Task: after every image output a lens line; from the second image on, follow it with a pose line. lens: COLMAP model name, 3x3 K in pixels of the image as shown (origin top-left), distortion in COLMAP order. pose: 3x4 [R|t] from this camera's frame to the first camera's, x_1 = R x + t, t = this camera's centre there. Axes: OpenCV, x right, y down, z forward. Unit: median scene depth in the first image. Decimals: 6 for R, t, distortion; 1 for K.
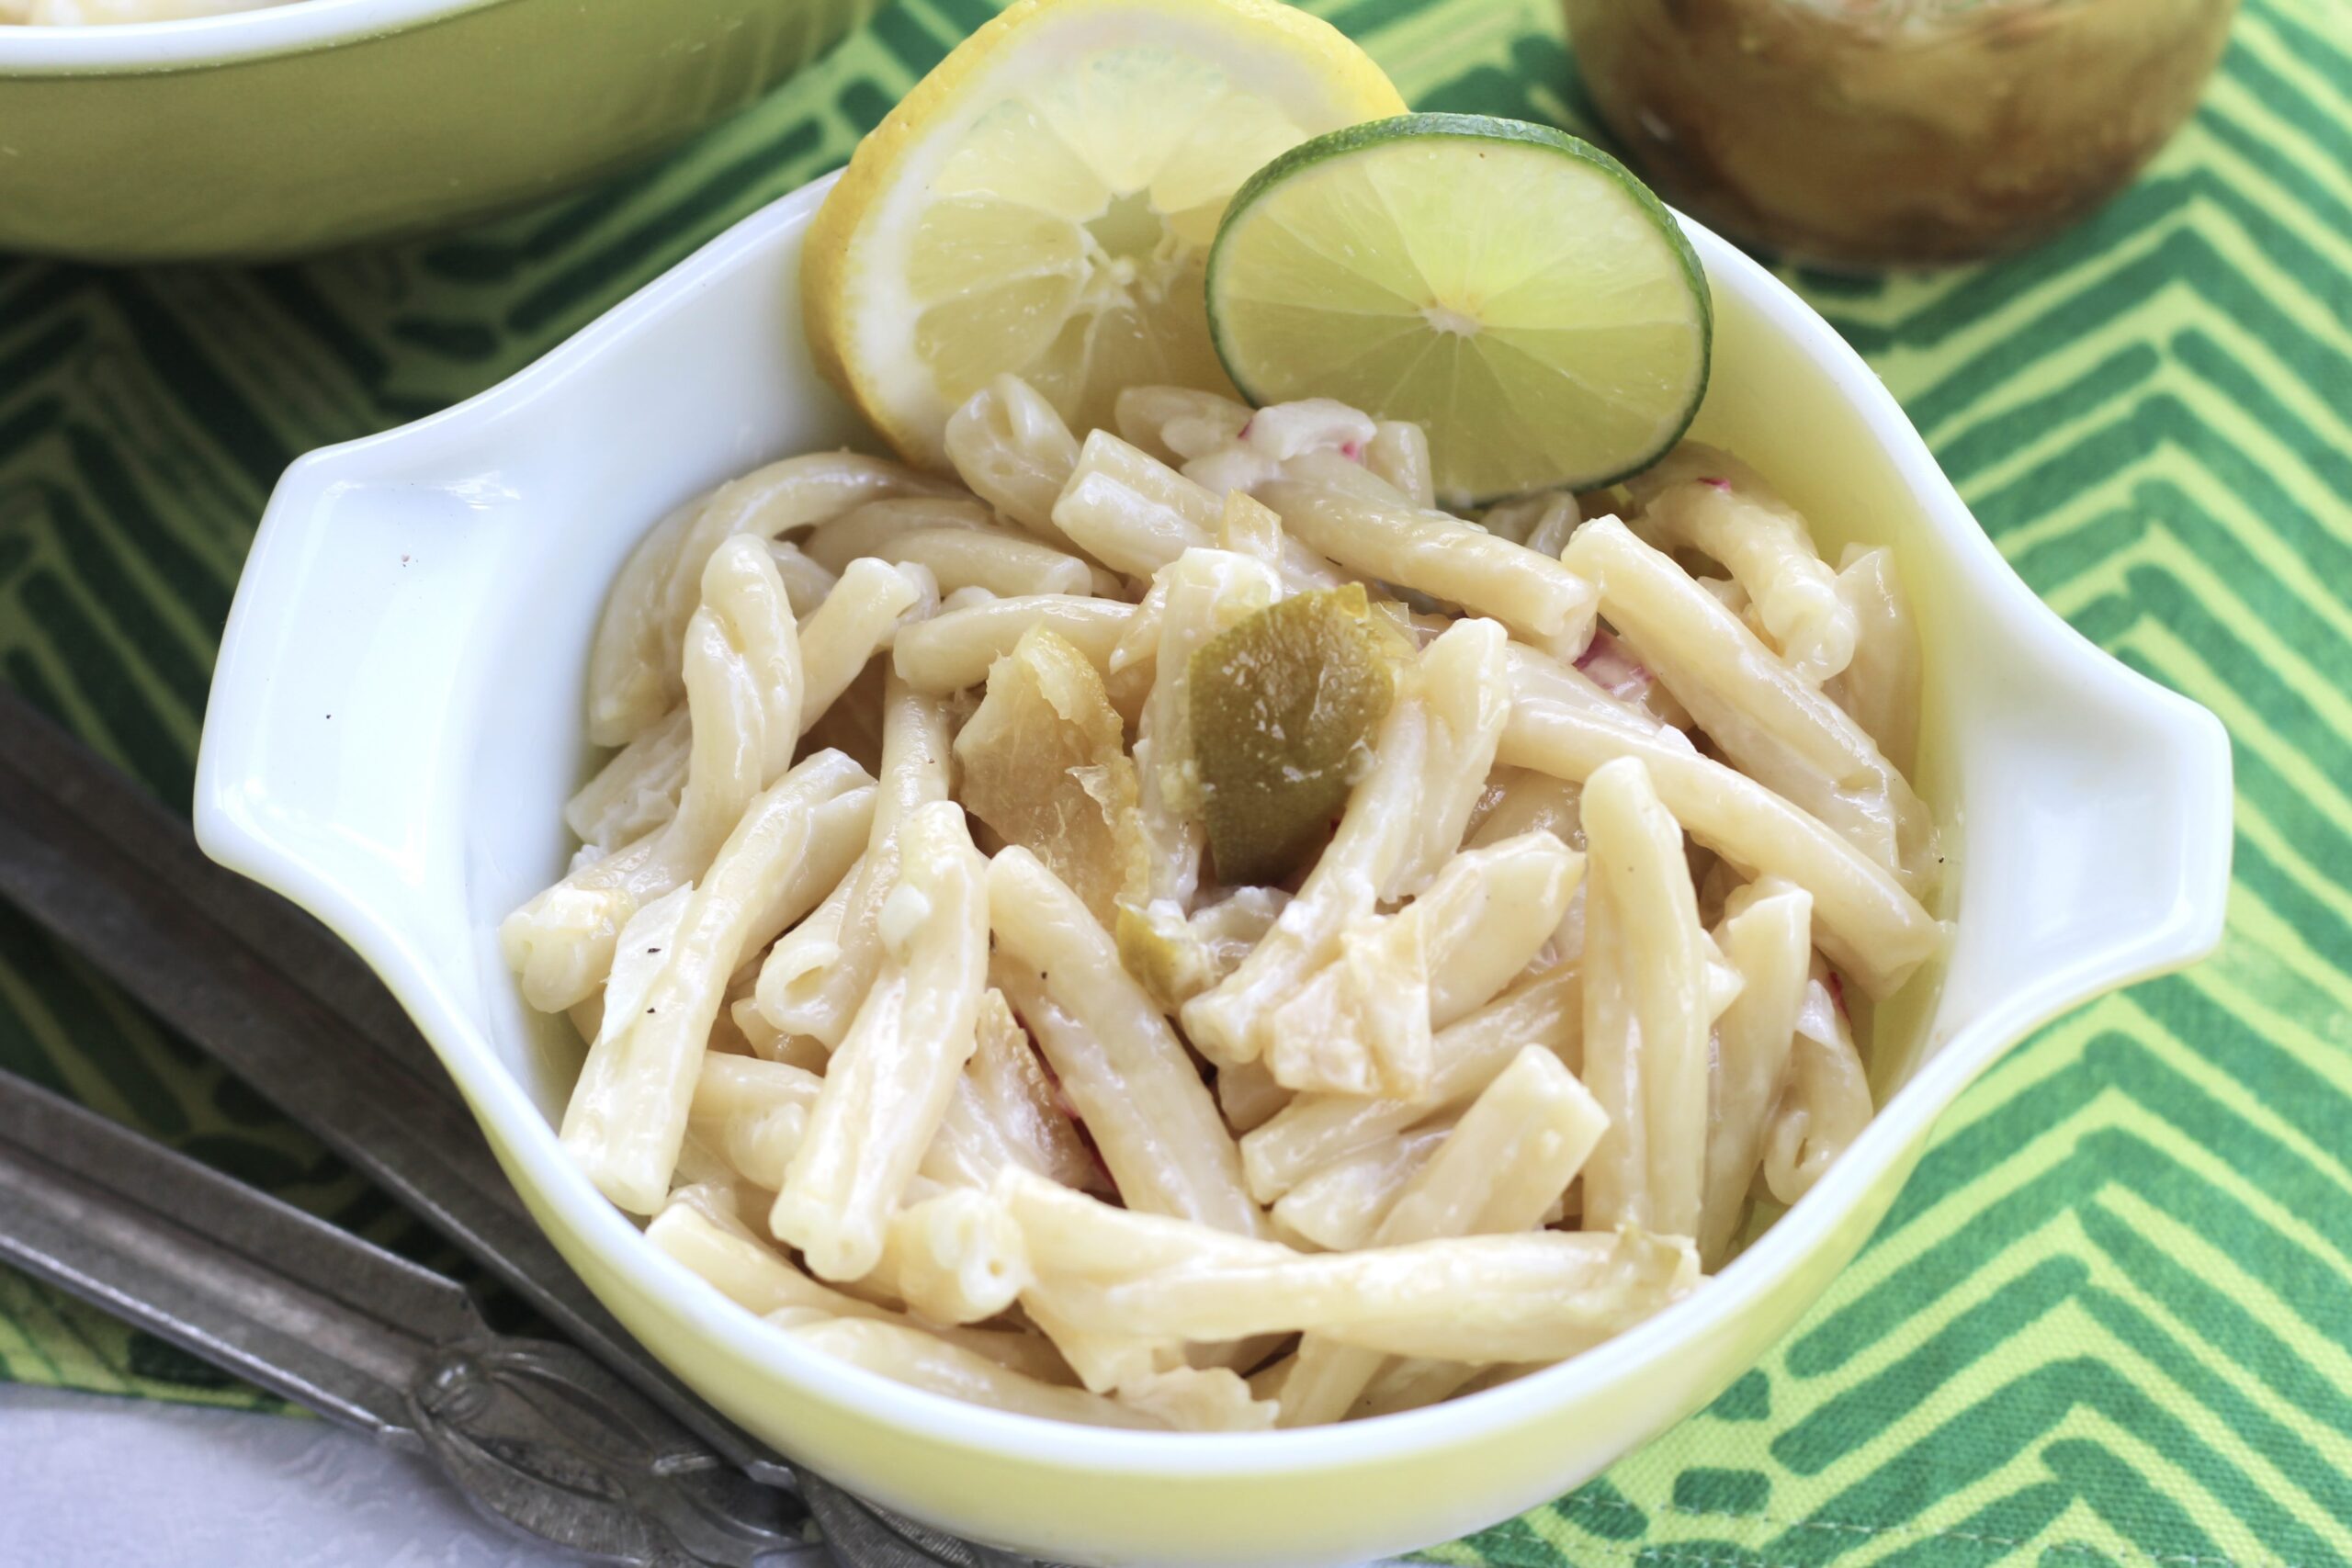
lens RADIAL K [[5747.9, 0, 1176.0], [0, 5747.9, 784.0], [0, 0, 1]] dist [0.045860, 0.401505]
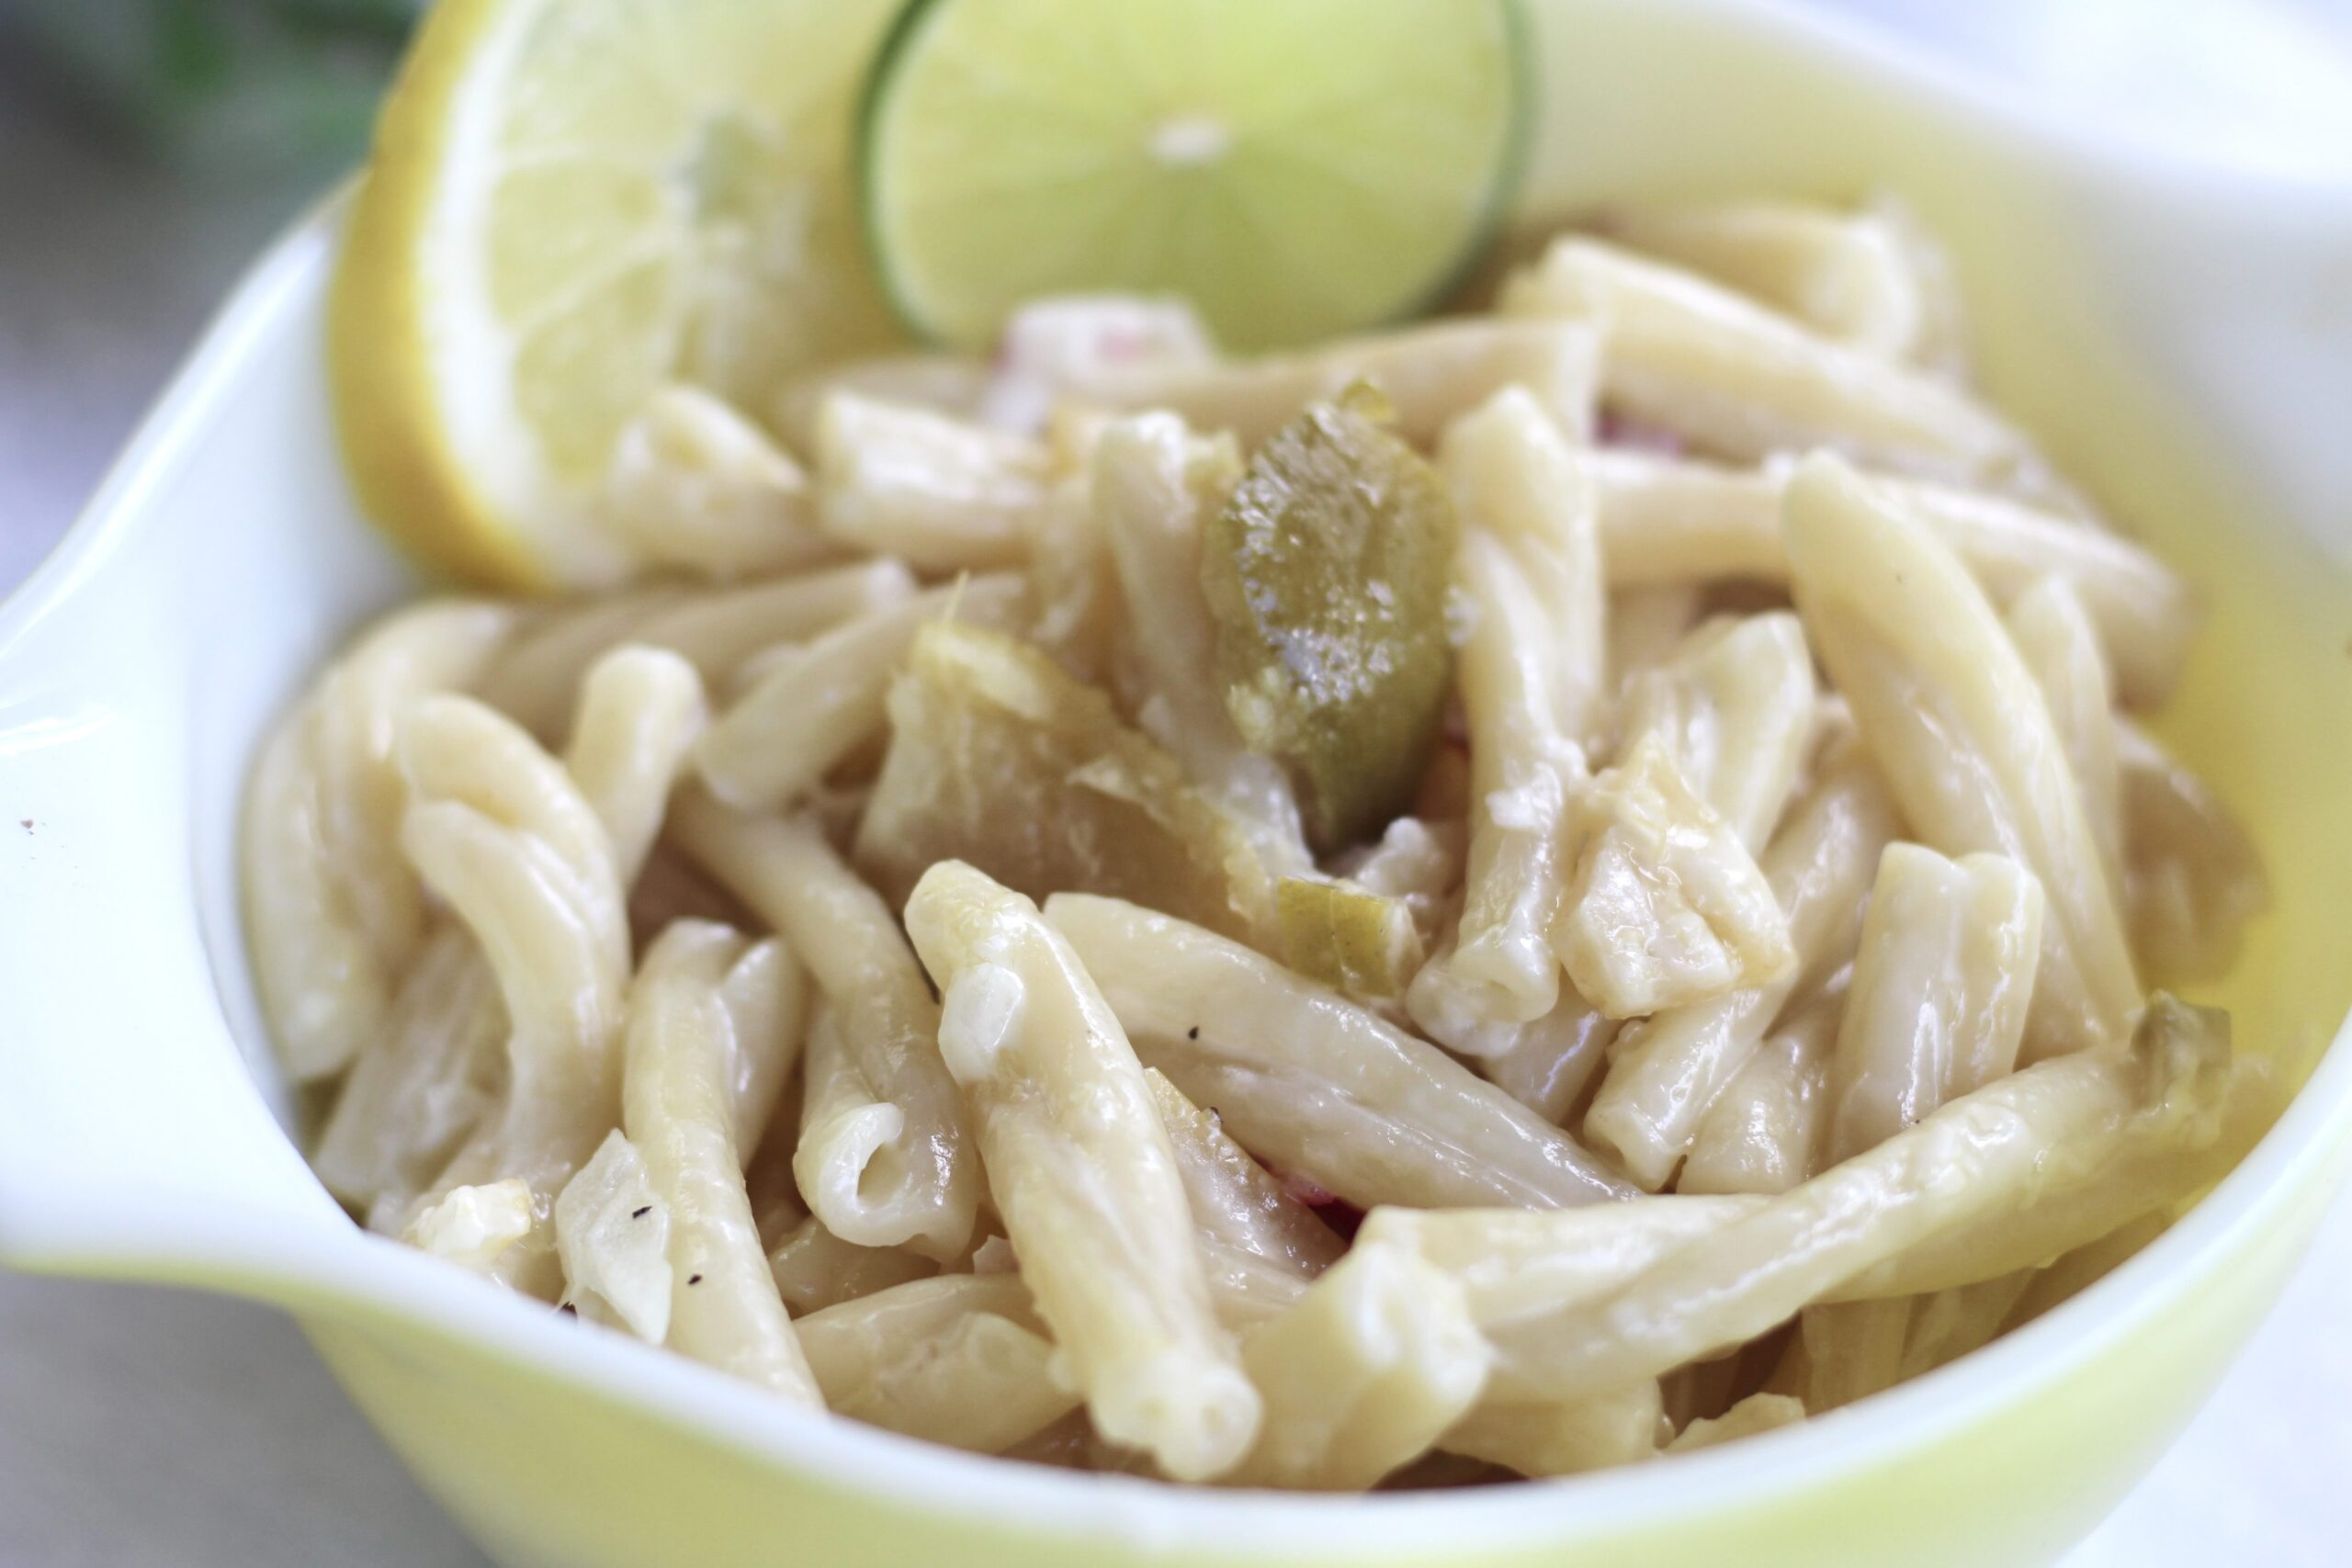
lens RADIAL K [[5747.9, 0, 1176.0], [0, 5747.9, 784.0], [0, 0, 1]] dist [0.045860, 0.401505]
pose [[0.862710, -0.307263, 0.401648, -0.282185], [0.394589, 0.905751, -0.154643, 0.108663], [-0.316277, 0.291898, 0.902643, 0.382170]]
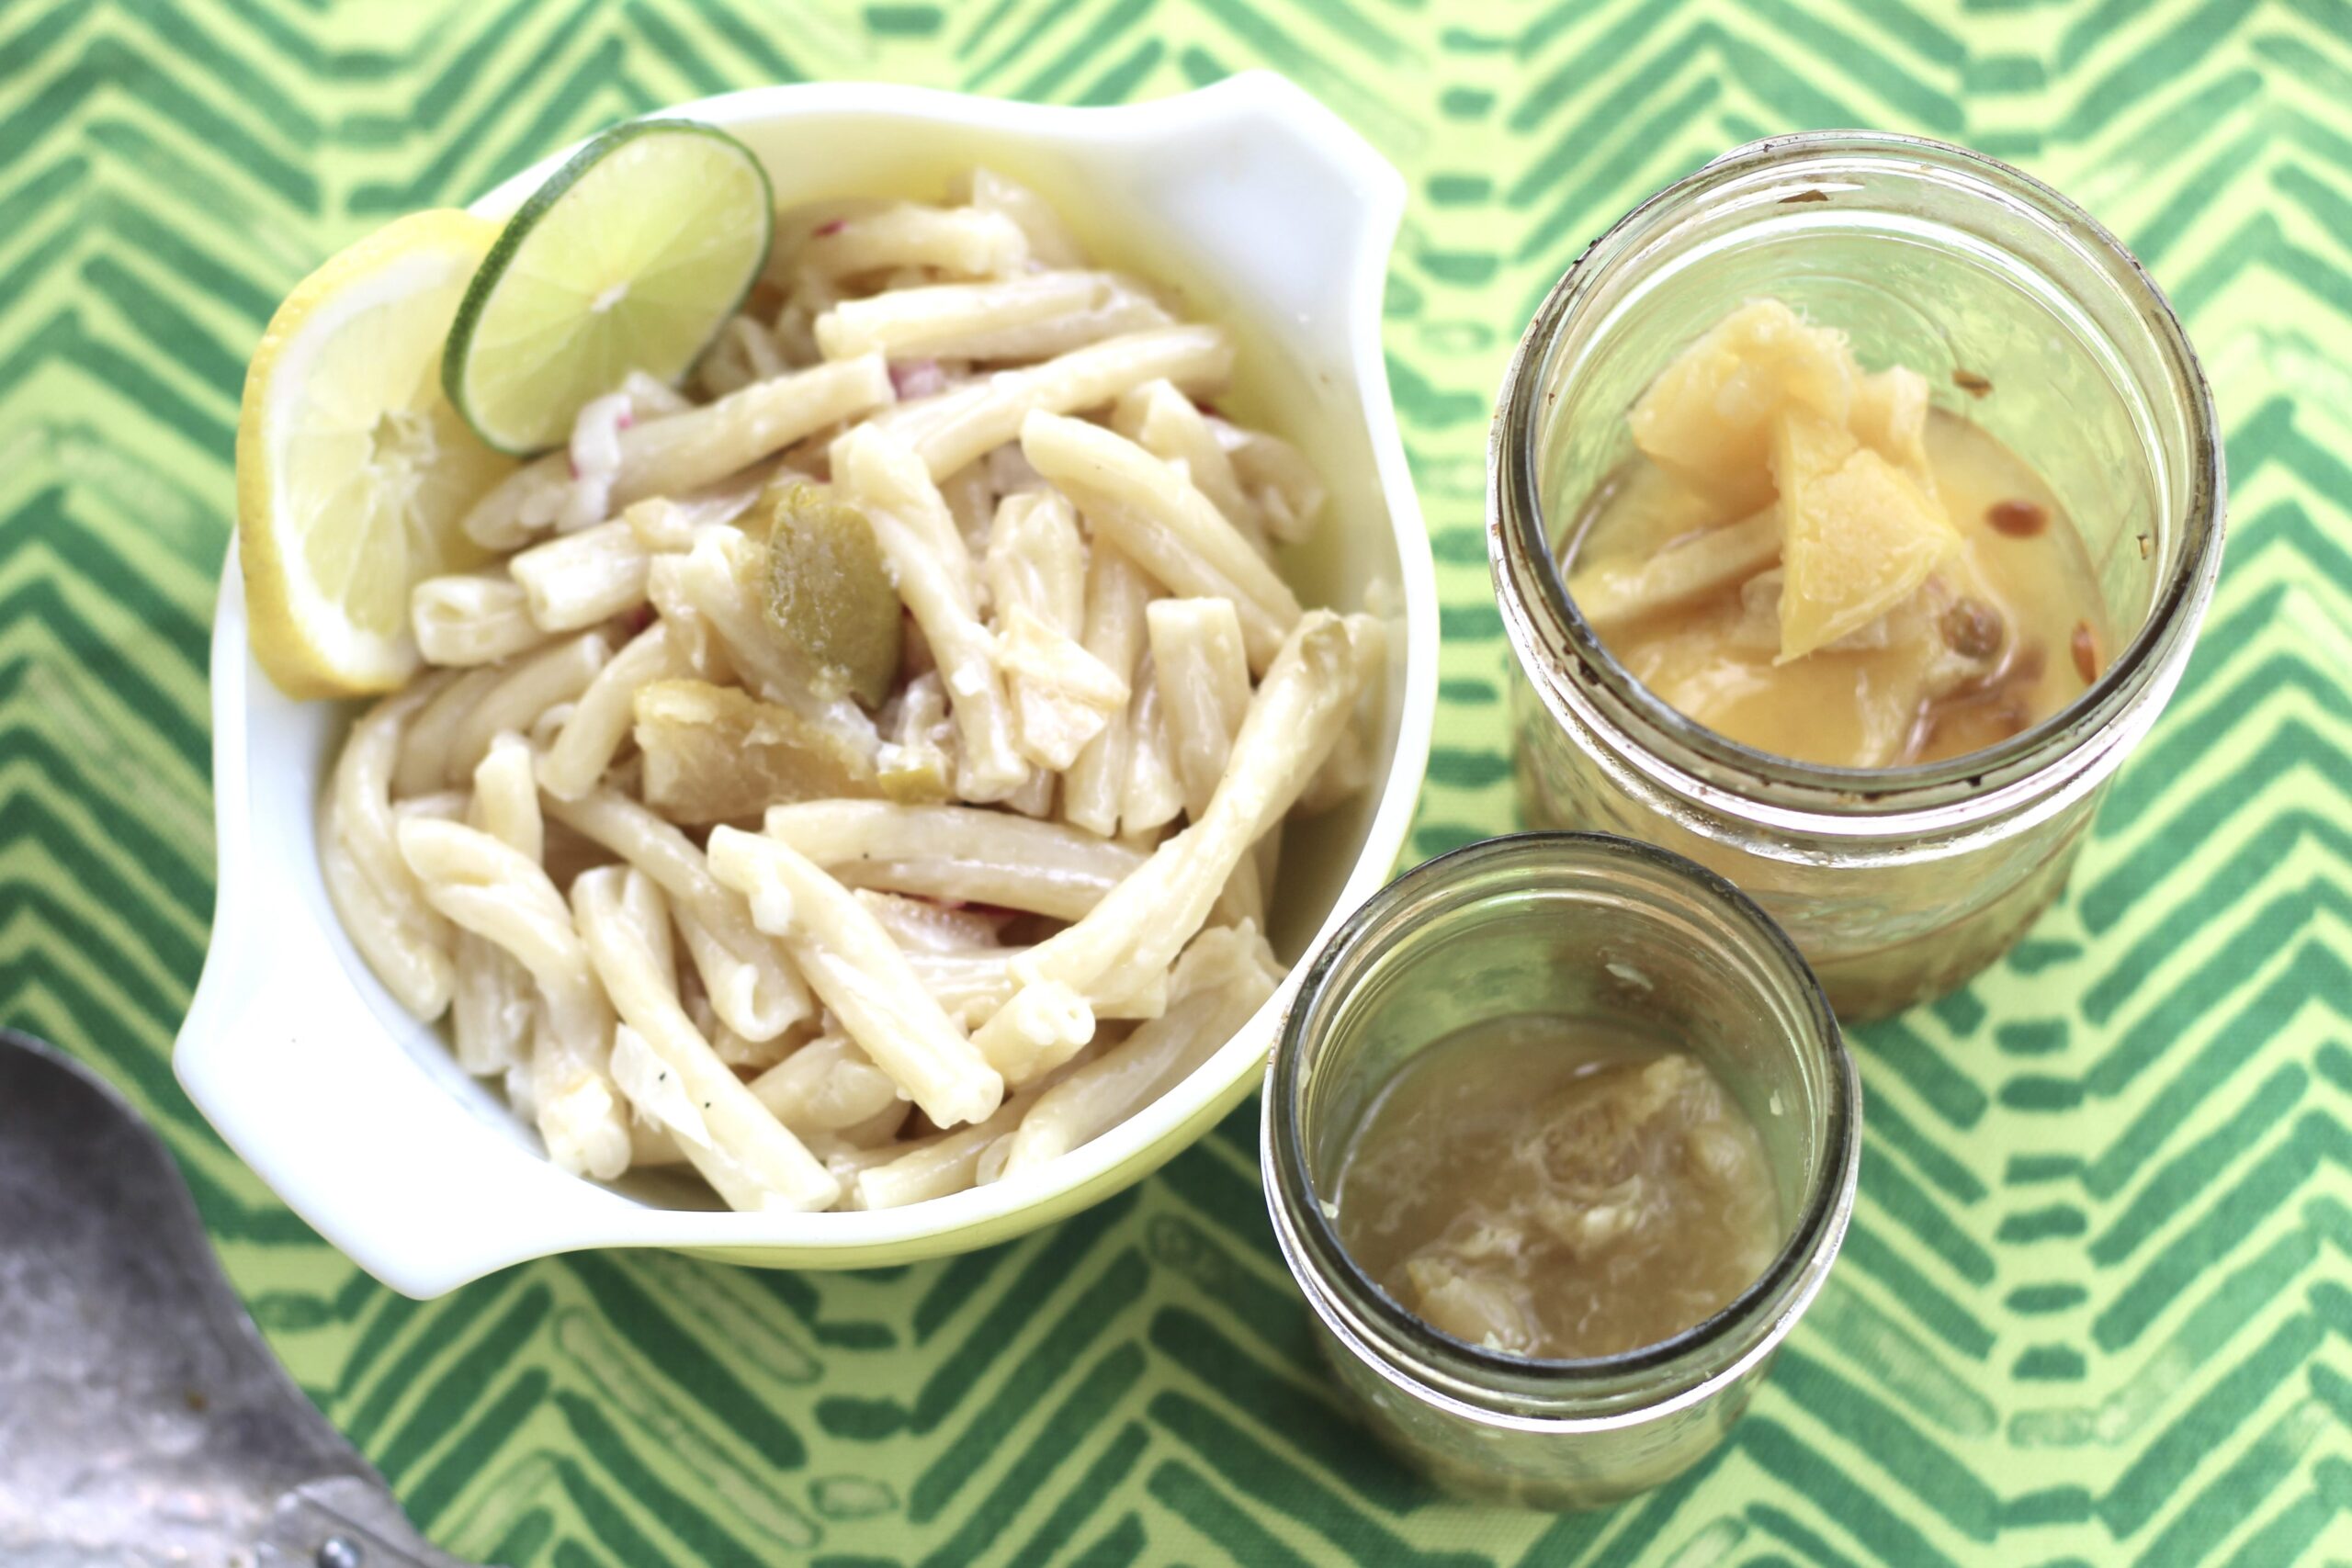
lens RADIAL K [[5747.9, 0, 1176.0], [0, 5747.9, 784.0], [0, 0, 1]] dist [0.045860, 0.401505]
pose [[0.584091, -0.770379, 0.255643, -0.303895], [0.706484, 0.637585, 0.307191, -0.330487], [-0.399648, 0.001180, 0.916668, -0.241193]]
